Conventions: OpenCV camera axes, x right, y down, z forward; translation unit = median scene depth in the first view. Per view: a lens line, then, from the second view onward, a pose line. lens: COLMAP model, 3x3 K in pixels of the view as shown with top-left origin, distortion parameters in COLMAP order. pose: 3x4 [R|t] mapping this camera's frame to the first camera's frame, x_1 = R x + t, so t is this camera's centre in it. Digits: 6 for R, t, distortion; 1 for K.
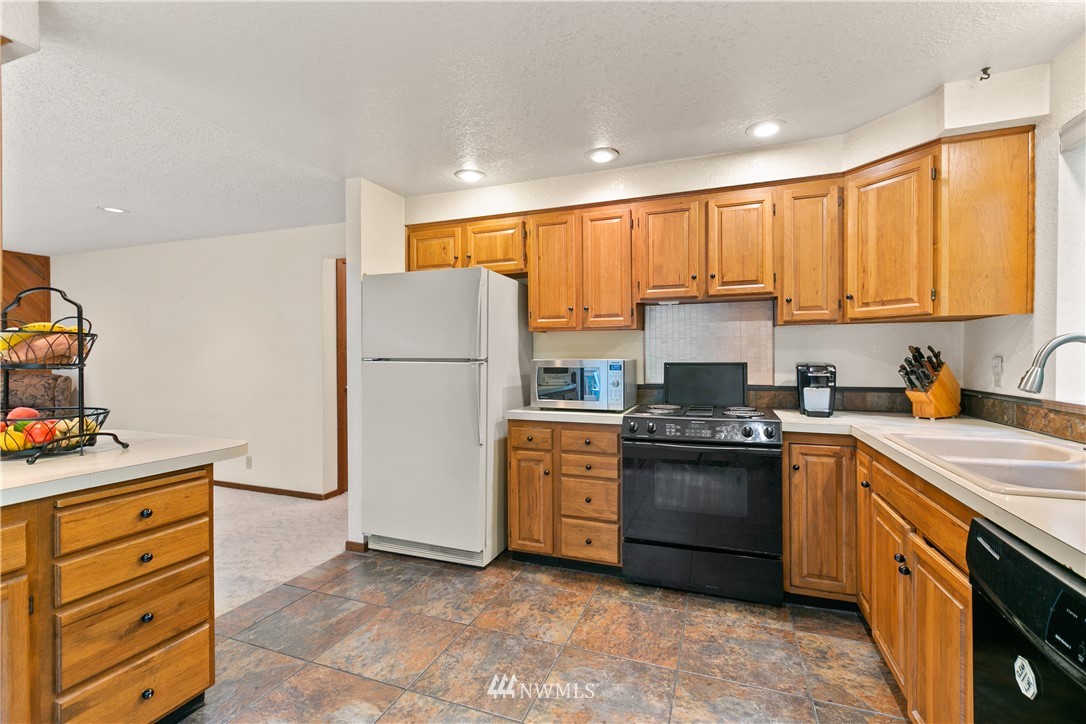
lens RADIAL K [[497.8, 0, 532.5], [0, 497.8, 349.6], [0, 0, 1]] dist [0.003965, -0.001811]
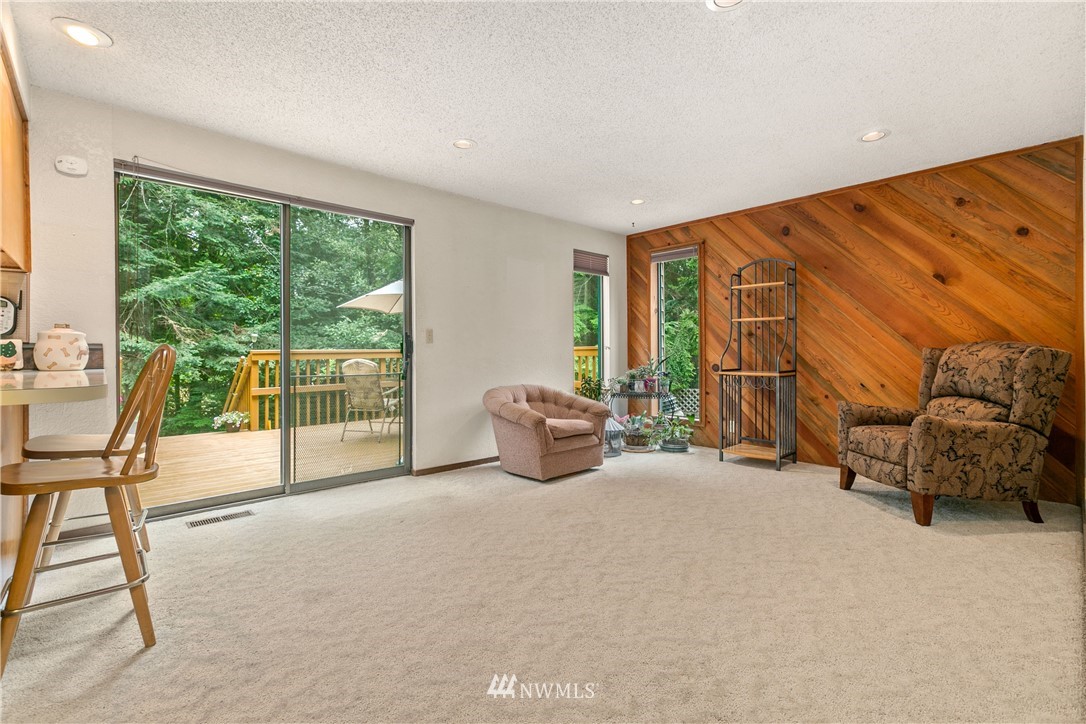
lens RADIAL K [[497.8, 0, 525.1], [0, 497.8, 347.0], [0, 0, 1]] dist [0.003965, -0.001811]
pose [[-0.455366, -0.001860, -0.890302, -0.441854], [0.012636, 0.999884, -0.008552, 0.108643], [0.890215, -0.015144, -0.455290, 1.619338]]
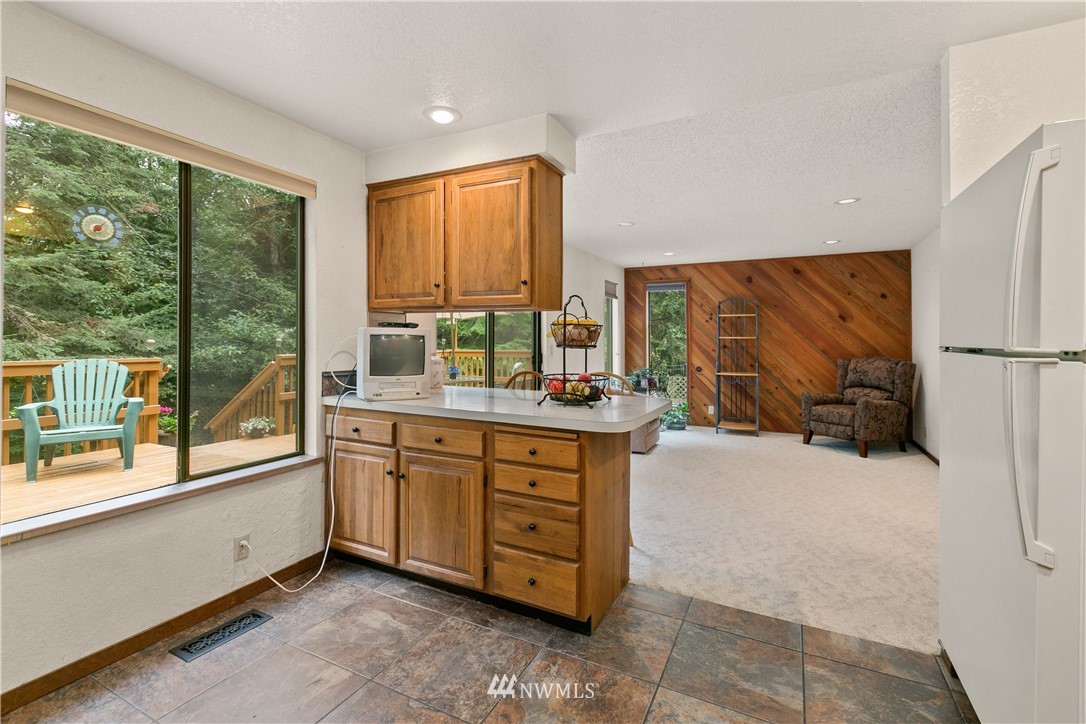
lens RADIAL K [[497.8, 0, 542.4], [0, 497.8, 329.5], [0, 0, 1]] dist [0.003965, -0.001811]
pose [[-0.110711, -0.021417, -0.993622, 0.409486], [0.006982, 0.999726, -0.022327, 0.009241], [0.993828, -0.009409, -0.110532, 0.774842]]
